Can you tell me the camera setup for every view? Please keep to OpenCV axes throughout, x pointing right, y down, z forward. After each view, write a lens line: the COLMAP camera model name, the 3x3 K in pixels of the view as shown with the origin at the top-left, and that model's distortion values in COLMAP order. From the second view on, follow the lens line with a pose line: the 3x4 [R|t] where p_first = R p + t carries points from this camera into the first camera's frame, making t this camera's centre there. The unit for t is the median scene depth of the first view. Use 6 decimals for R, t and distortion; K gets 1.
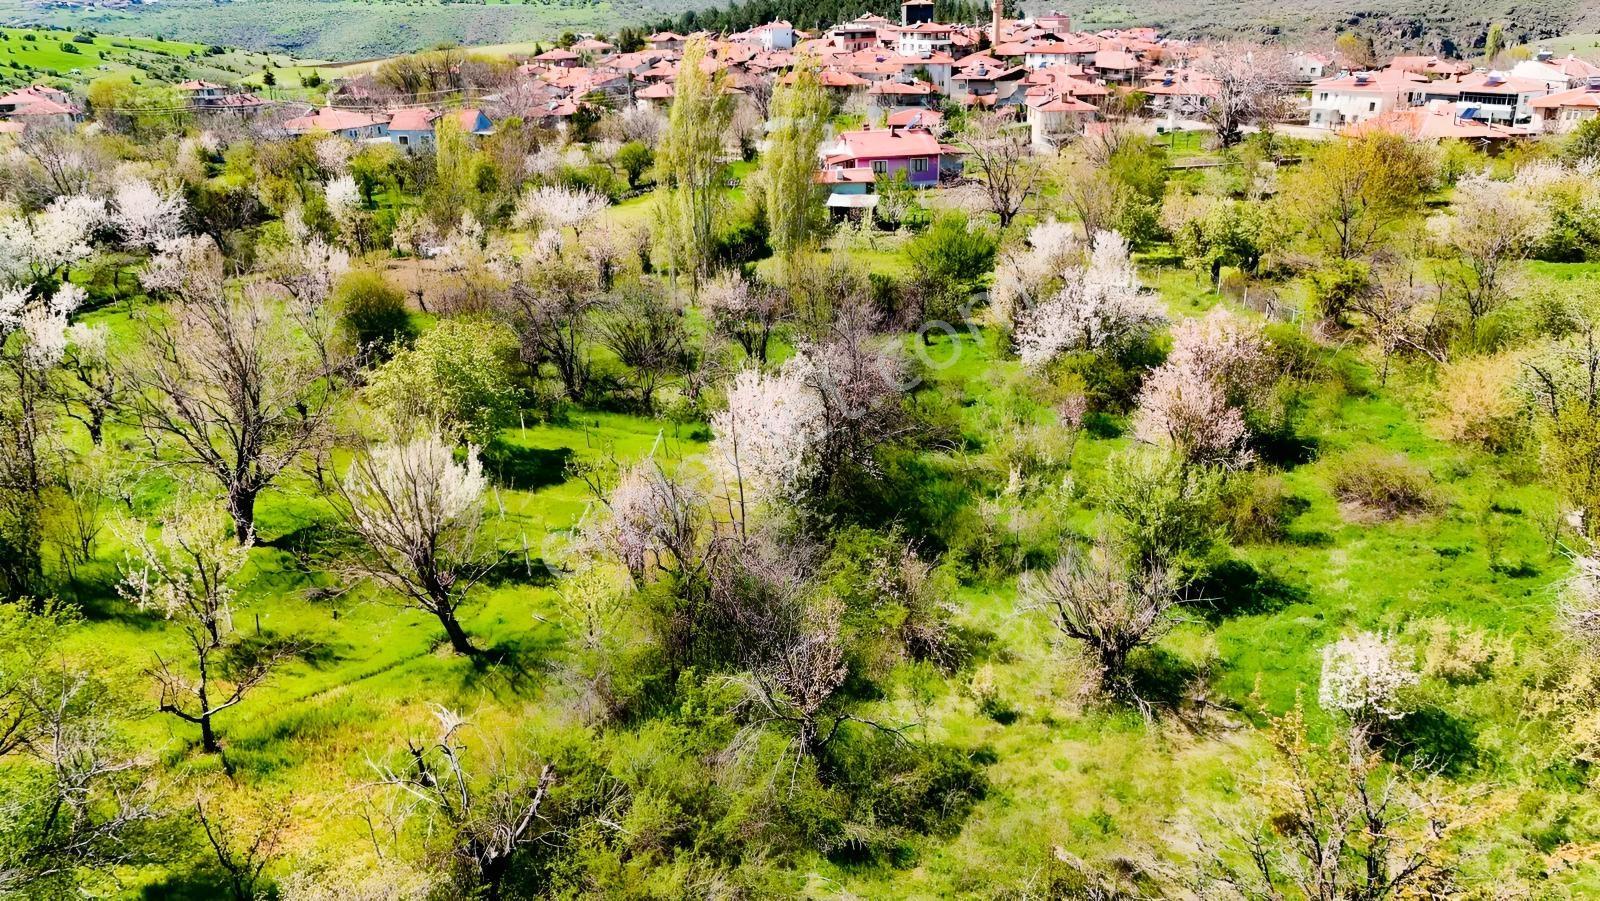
lens RADIAL K [[1173.0, 0, 805.7], [0, 1173.0, 447.0], [0, 0, 1]] dist [0.075484, -0.070602]
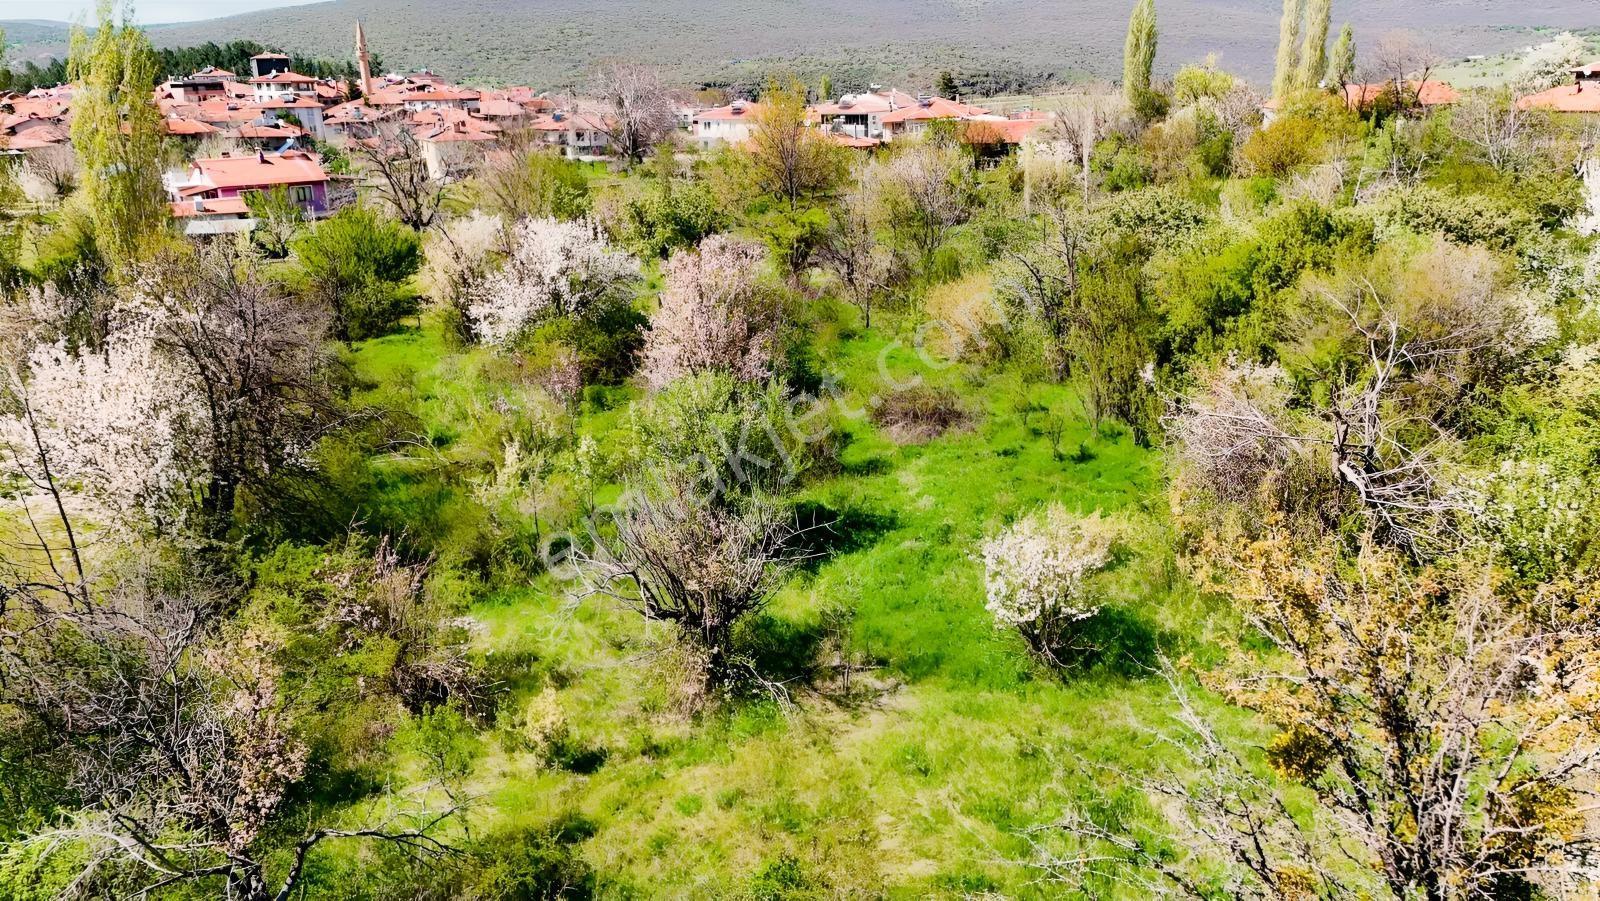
lens RADIAL K [[1173.0, 0, 805.4], [0, 1173.0, 443.2], [0, 0, 1]] dist [0.075484, -0.070602]
pose [[0.880537, -0.149304, 0.449848, 0.003591], [0.176188, 0.984188, -0.018222, 0.029832], [-0.440014, 0.095303, 0.892919, 0.116986]]
